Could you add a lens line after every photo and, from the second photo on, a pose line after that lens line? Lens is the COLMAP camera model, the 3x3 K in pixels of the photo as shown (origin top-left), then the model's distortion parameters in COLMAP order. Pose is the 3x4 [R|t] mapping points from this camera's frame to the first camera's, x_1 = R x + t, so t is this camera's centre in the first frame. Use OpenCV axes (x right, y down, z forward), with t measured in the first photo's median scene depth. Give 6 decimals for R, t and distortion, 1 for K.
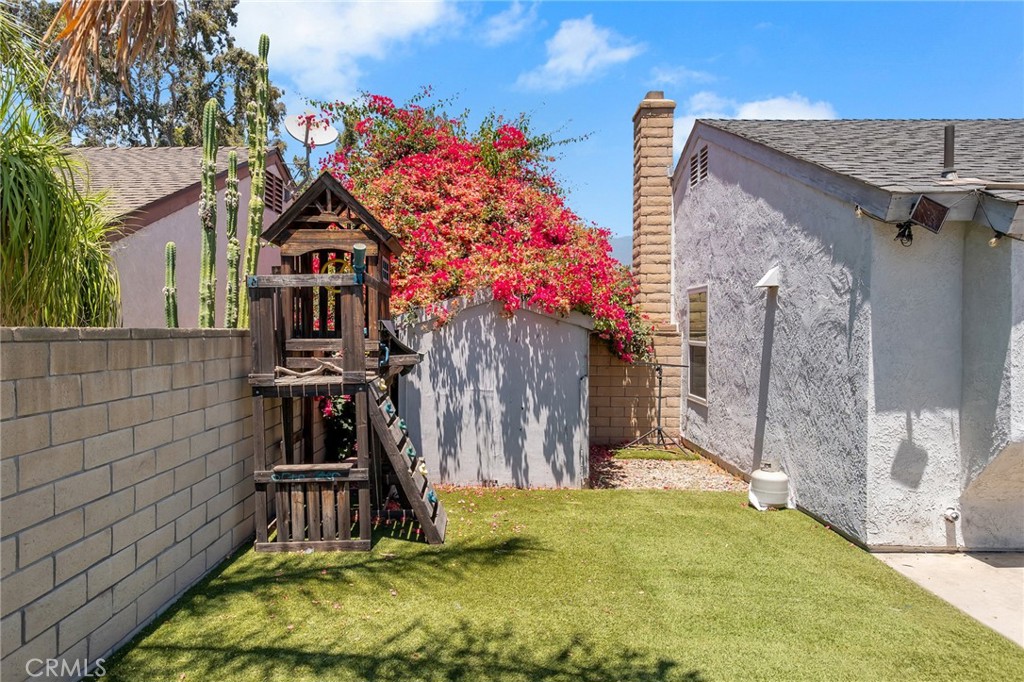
lens RADIAL K [[663.8, 0, 512.0], [0, 663.8, 341.0], [0, 0, 1]] dist [0.004007, 0.002226]
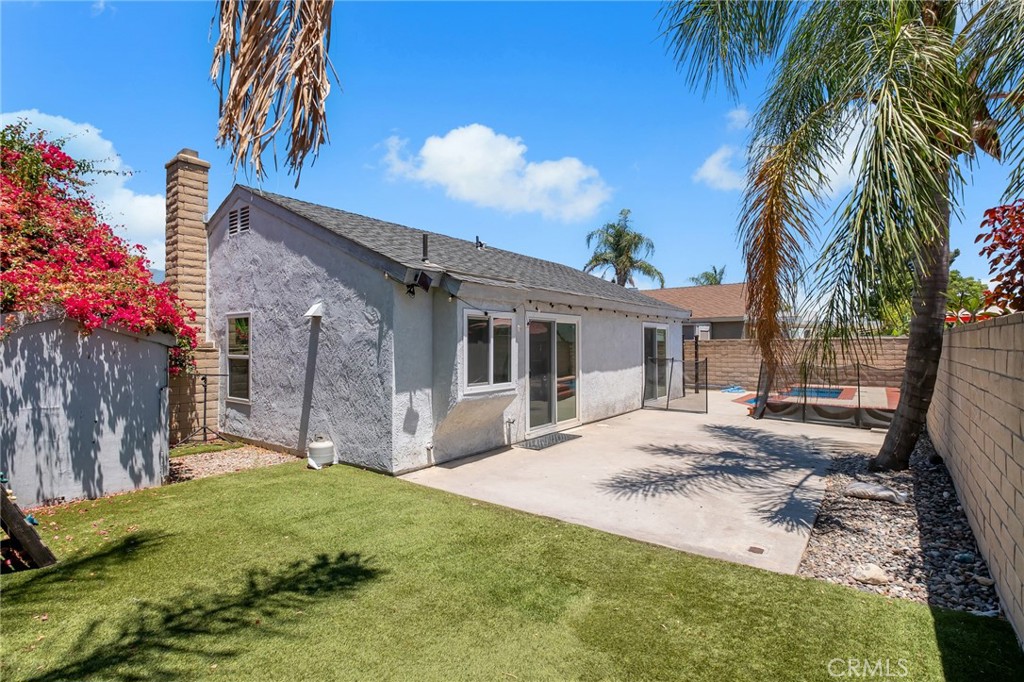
lens RADIAL K [[495.9, 0, 511.1], [0, 495.9, 338.8], [0, 0, 1]] dist [0.001211, -0.000348]
pose [[0.593749, 0.006650, 0.804622, -0.226823], [0.019318, 0.999560, -0.022516, 0.000865], [-0.804418, 0.028912, 0.593360, 0.002724]]
